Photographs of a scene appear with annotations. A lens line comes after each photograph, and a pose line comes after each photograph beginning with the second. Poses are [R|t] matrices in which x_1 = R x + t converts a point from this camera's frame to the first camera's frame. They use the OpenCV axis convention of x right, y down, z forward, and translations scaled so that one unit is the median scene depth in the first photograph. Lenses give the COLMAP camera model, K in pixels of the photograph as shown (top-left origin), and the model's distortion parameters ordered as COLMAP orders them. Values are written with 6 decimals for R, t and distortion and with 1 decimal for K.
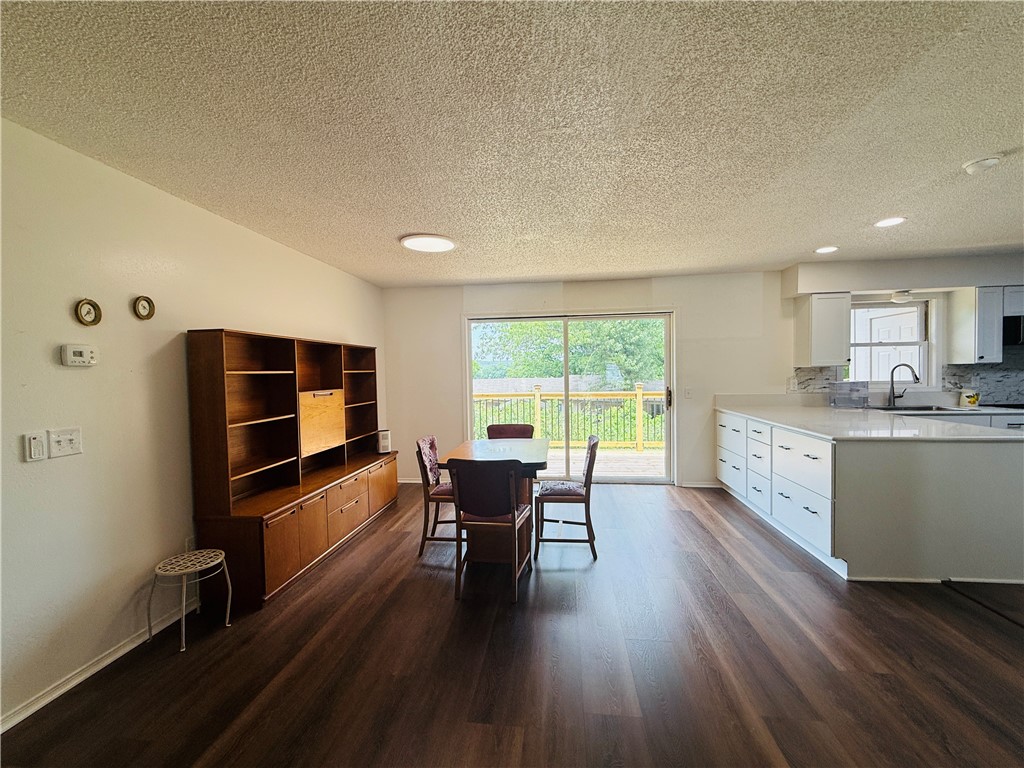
lens RADIAL K [[413.5, 0, 518.0], [0, 413.5, 383.1], [0, 0, 1]] dist [0.001940, 0.000458]
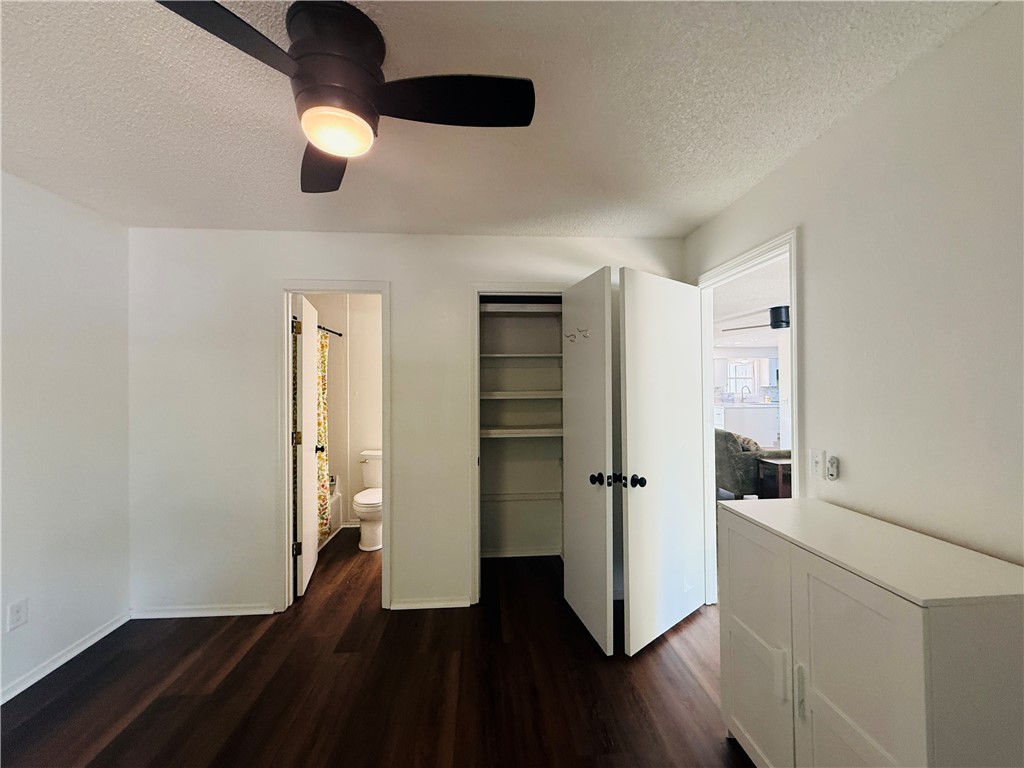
lens RADIAL K [[413.5, 0, 507.6], [0, 413.5, 384.3], [0, 0, 1]] dist [0.001940, 0.000458]
pose [[0.985202, 0.009638, 0.171127, -0.065592], [-0.002154, 0.999035, -0.043868, 0.003909], [-0.171385, 0.042850, 0.984272, -0.086227]]
